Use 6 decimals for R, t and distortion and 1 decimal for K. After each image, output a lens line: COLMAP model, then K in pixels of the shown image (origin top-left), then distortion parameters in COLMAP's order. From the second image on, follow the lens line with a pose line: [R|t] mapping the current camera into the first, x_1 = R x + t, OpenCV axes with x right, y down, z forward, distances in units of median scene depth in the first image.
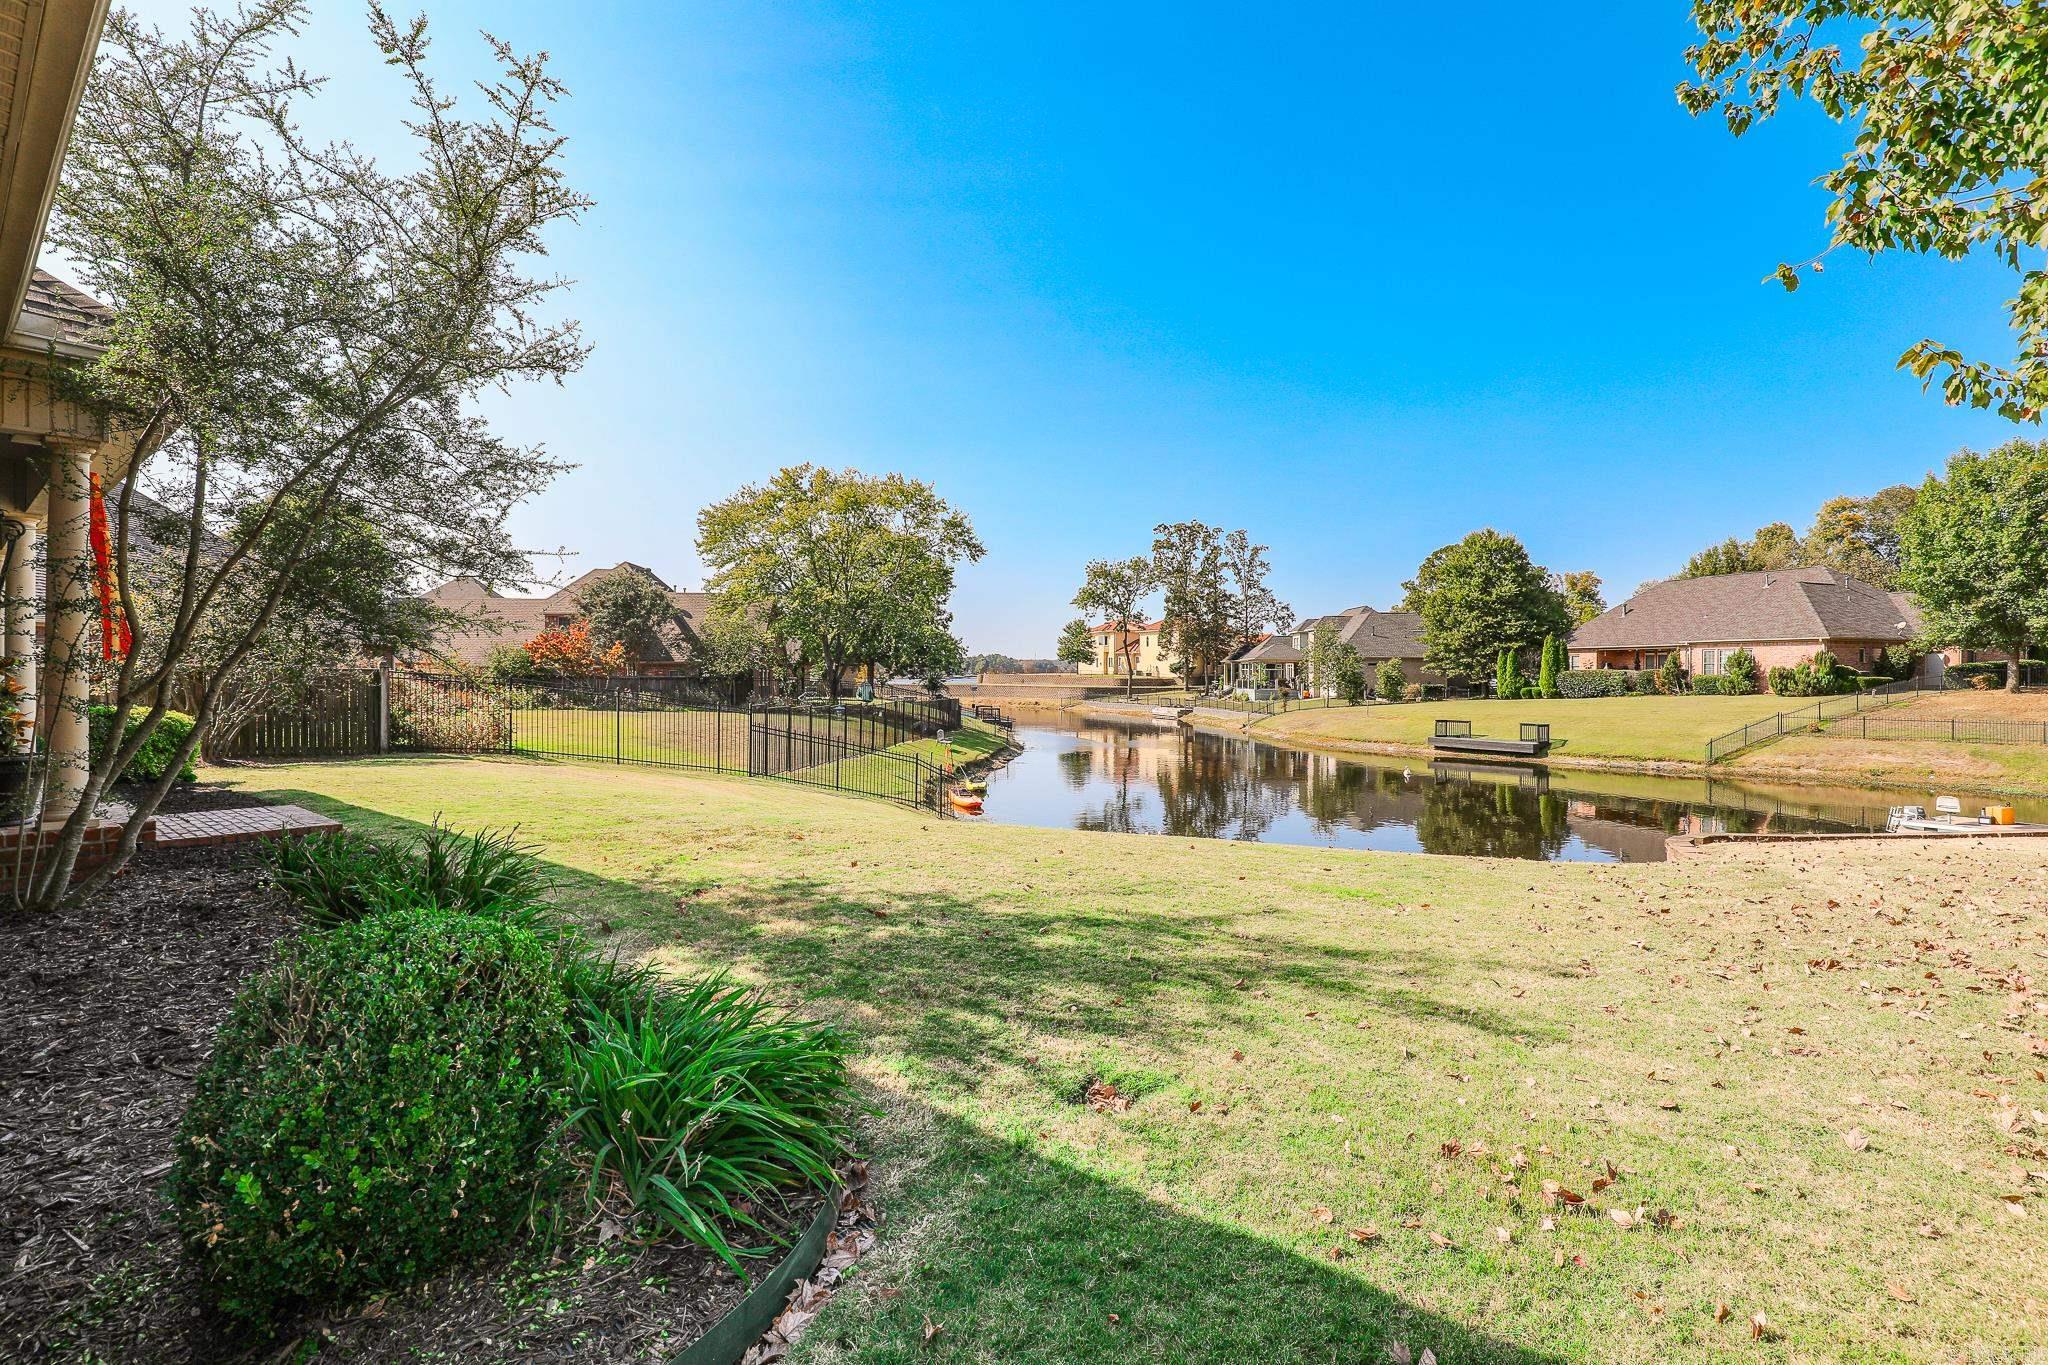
lens RADIAL K [[930.0, 0, 1024.0], [0, 930.0, 682.5], [0, 0, 1]] dist [-0.040532, 0.000069]
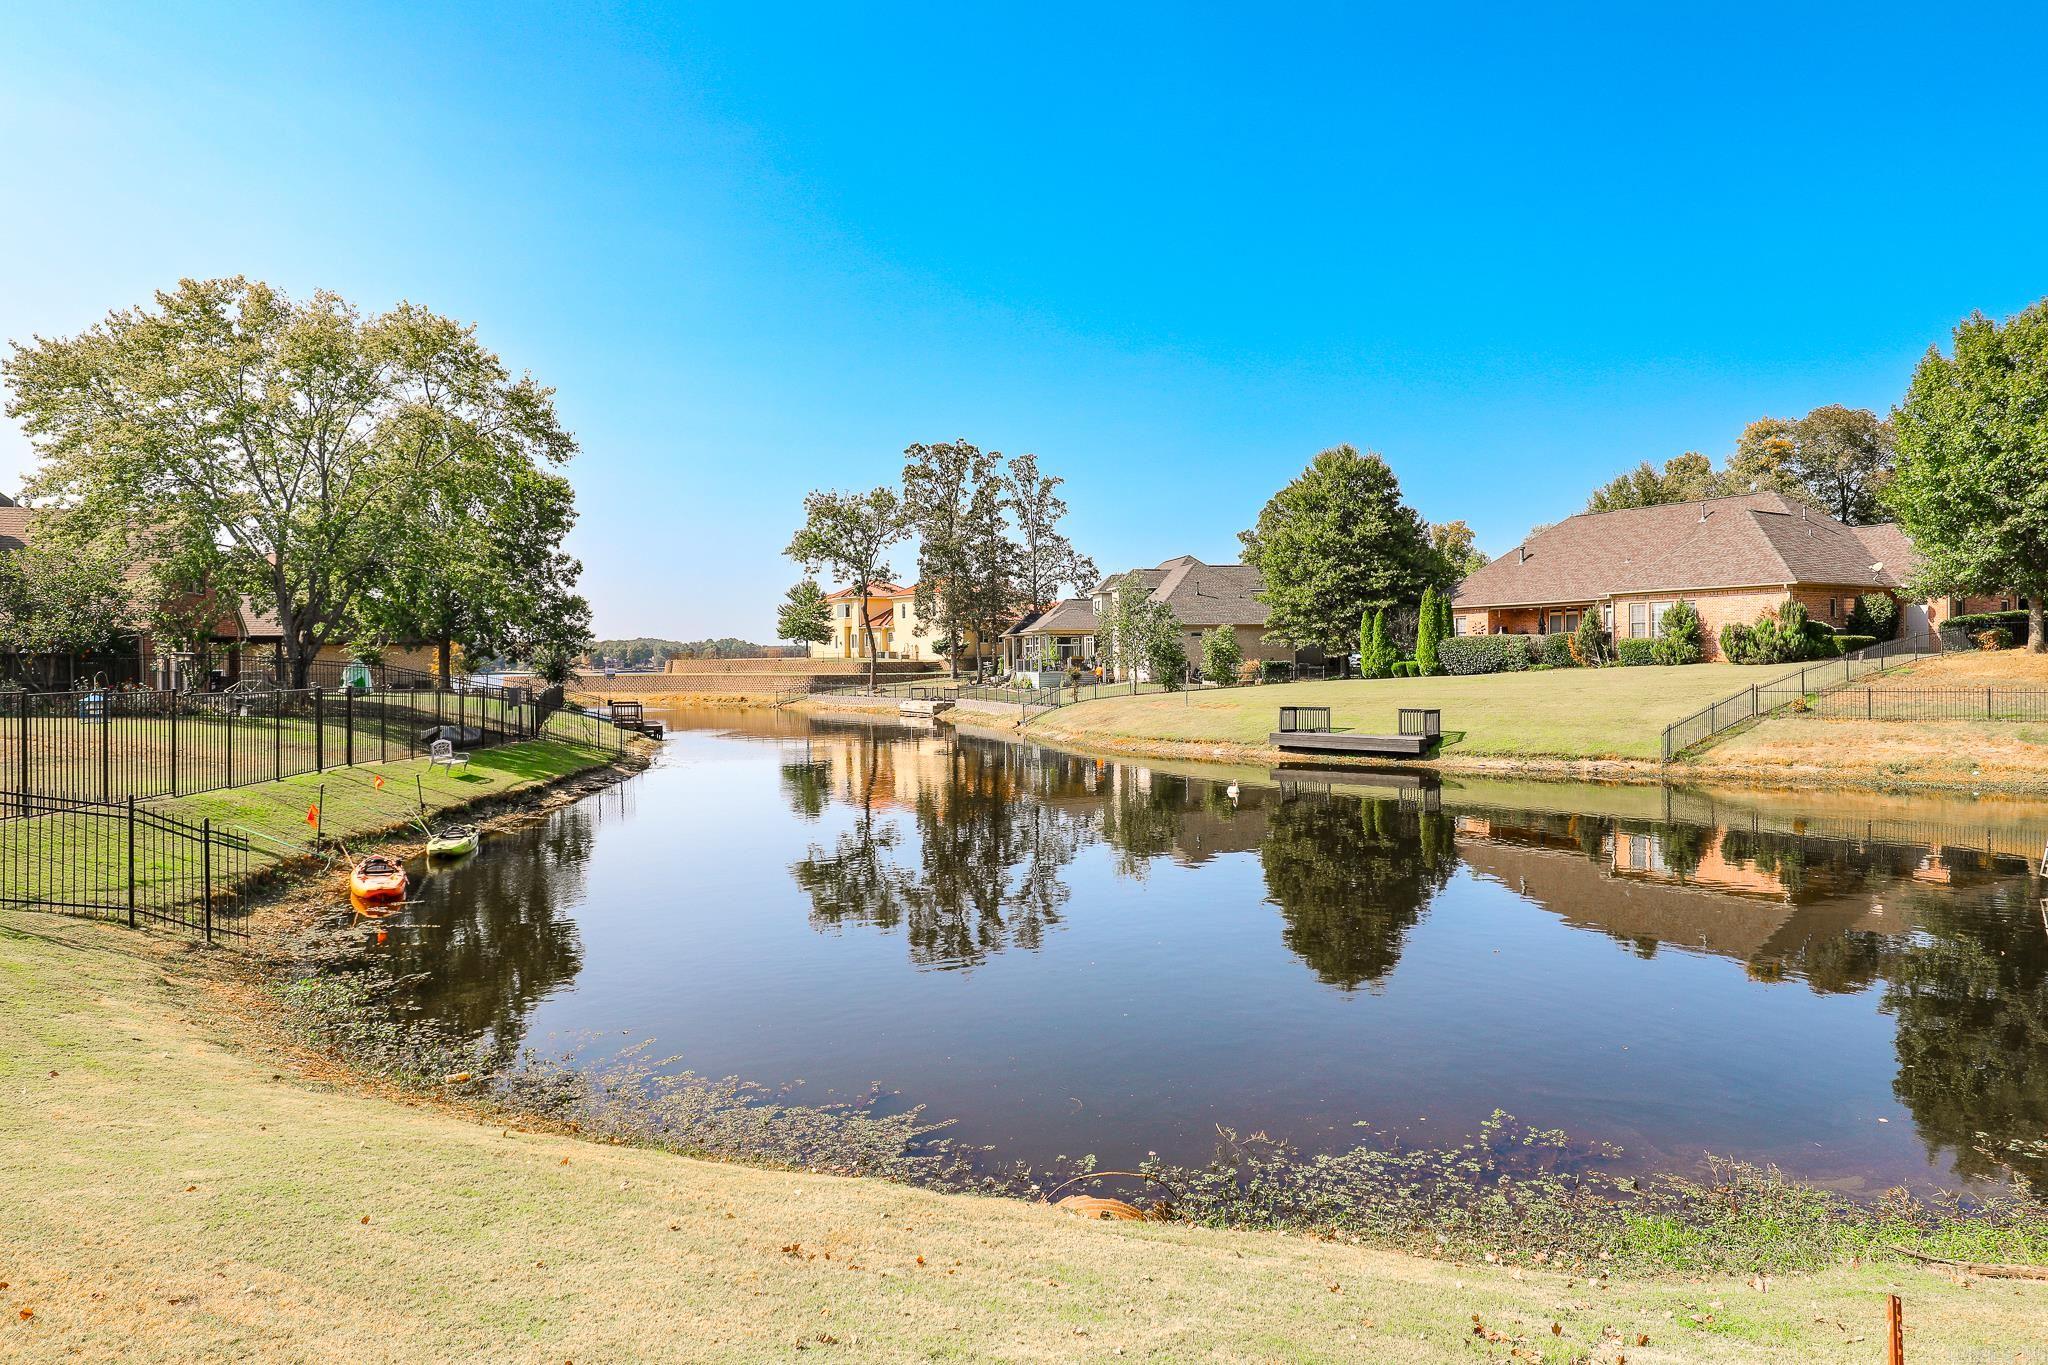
lens RADIAL K [[1204.4, 0, 1024.0], [0, 1204.4, 682.5], [0, 0, 1]] dist [-0.035767, -0.000243]
pose [[0.978222, -0.015795, 0.206960, 0.057573], [0.014344, 0.999861, 0.008511, 0.008812], [-0.207066, -0.005357, 0.978312, 0.126887]]
